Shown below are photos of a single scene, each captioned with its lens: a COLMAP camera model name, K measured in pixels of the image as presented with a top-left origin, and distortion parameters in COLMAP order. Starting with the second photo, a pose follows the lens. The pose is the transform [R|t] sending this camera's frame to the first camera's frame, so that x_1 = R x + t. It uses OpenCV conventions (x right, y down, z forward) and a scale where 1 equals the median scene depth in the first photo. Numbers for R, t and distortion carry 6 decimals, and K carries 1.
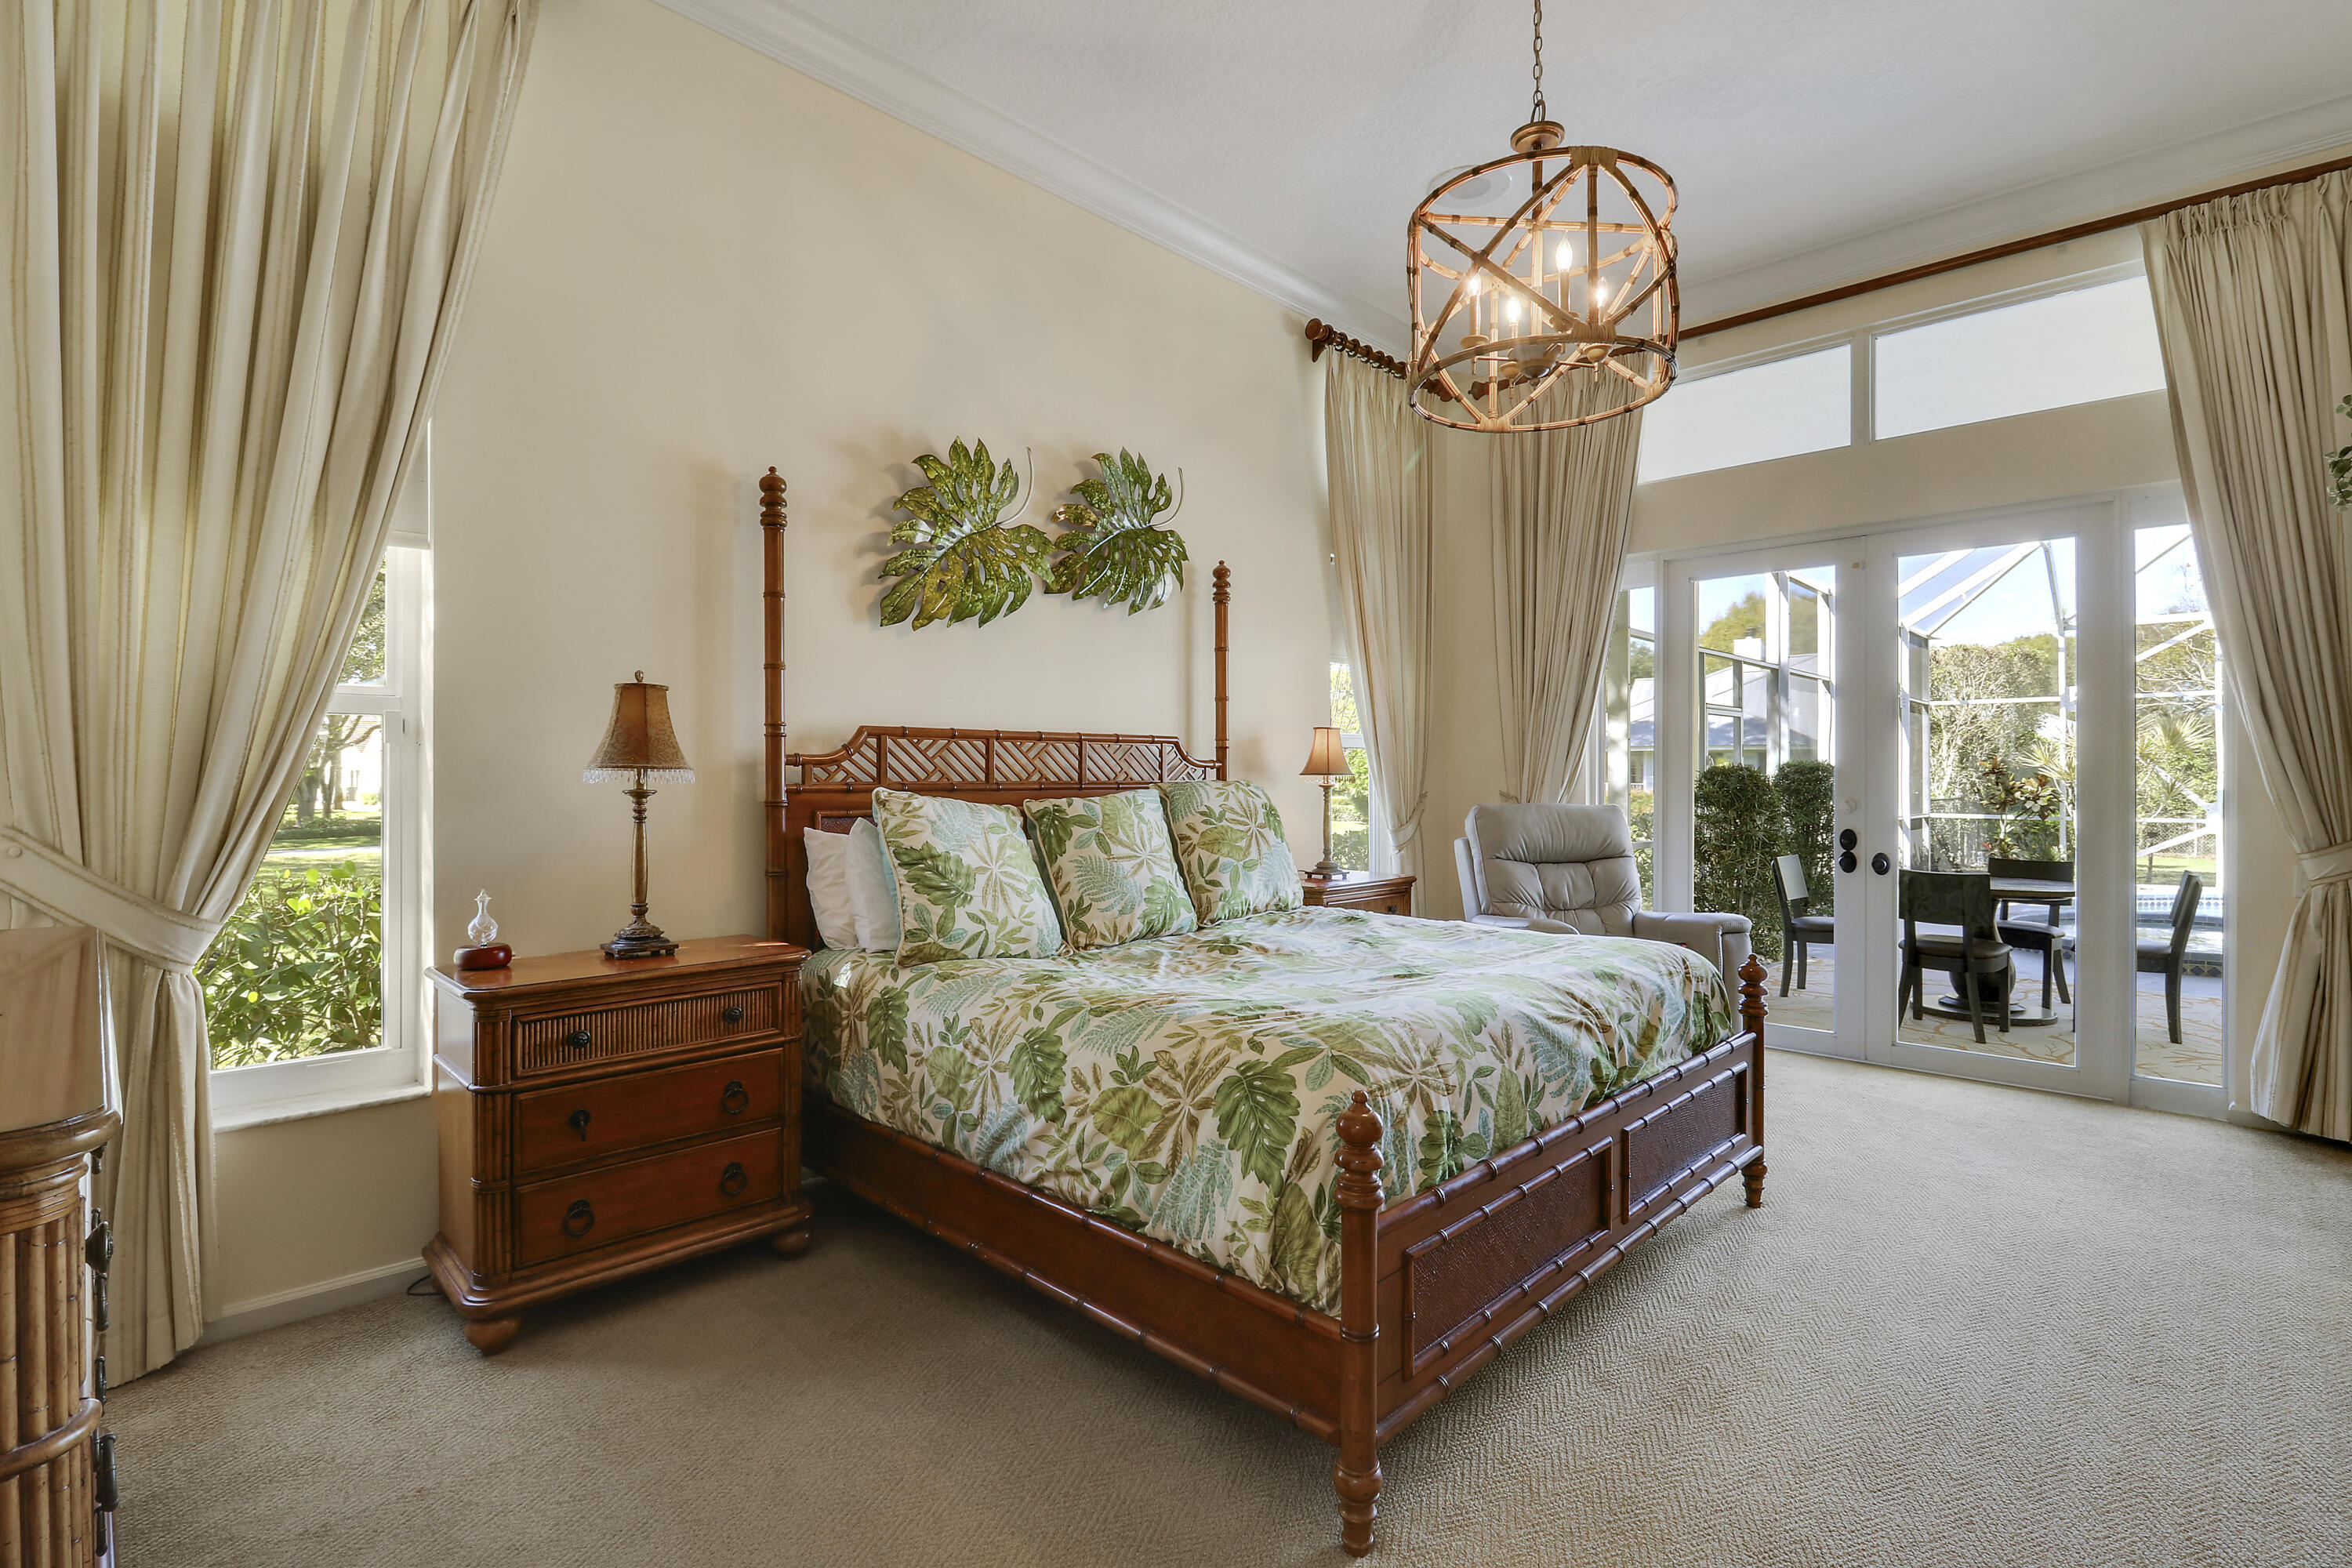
lens RADIAL K [[1096.7, 0, 1203.2], [0, 1096.7, 767.2], [0, 0, 1]] dist [-0.005410, -0.007162]
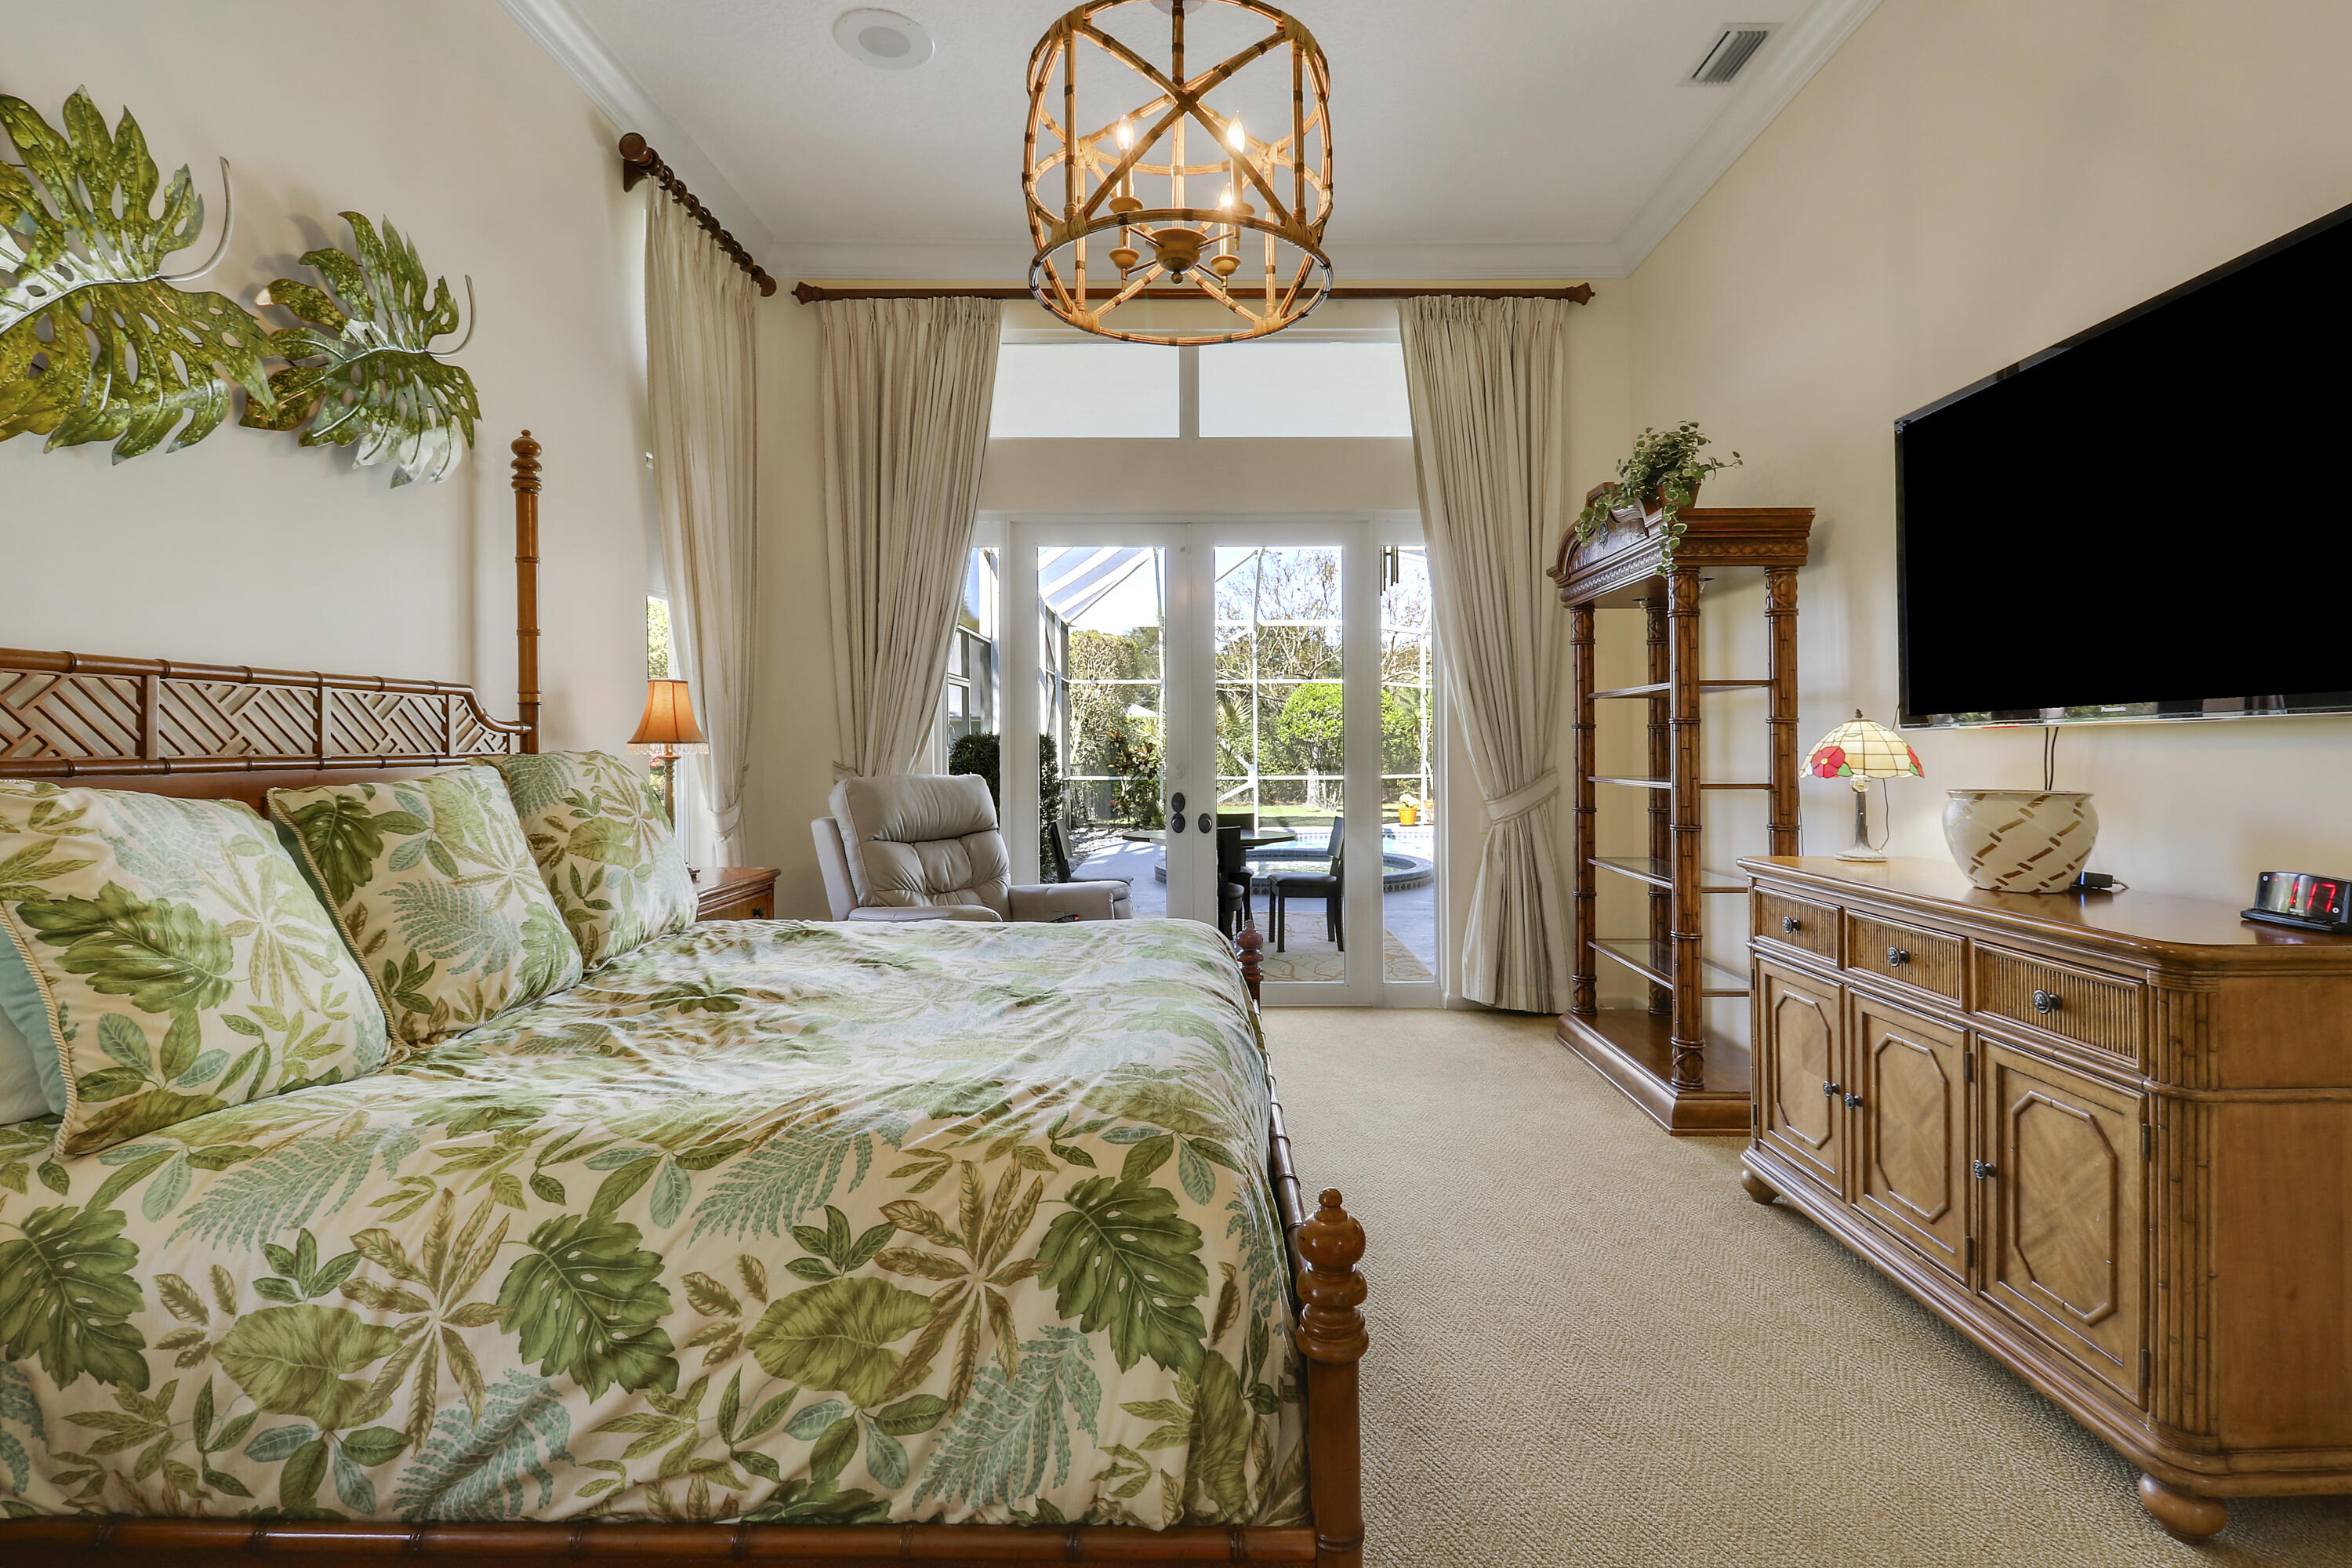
lens RADIAL K [[1096.7, 0, 1157.3], [0, 1096.7, 739.3], [0, 0, 1]] dist [-0.005410, -0.007162]
pose [[0.718942, 0.000591, 0.695069, -0.223359], [-0.002034, 0.999997, 0.001253, 0.003453], [-0.695067, -0.002314, 0.718942, 0.301525]]
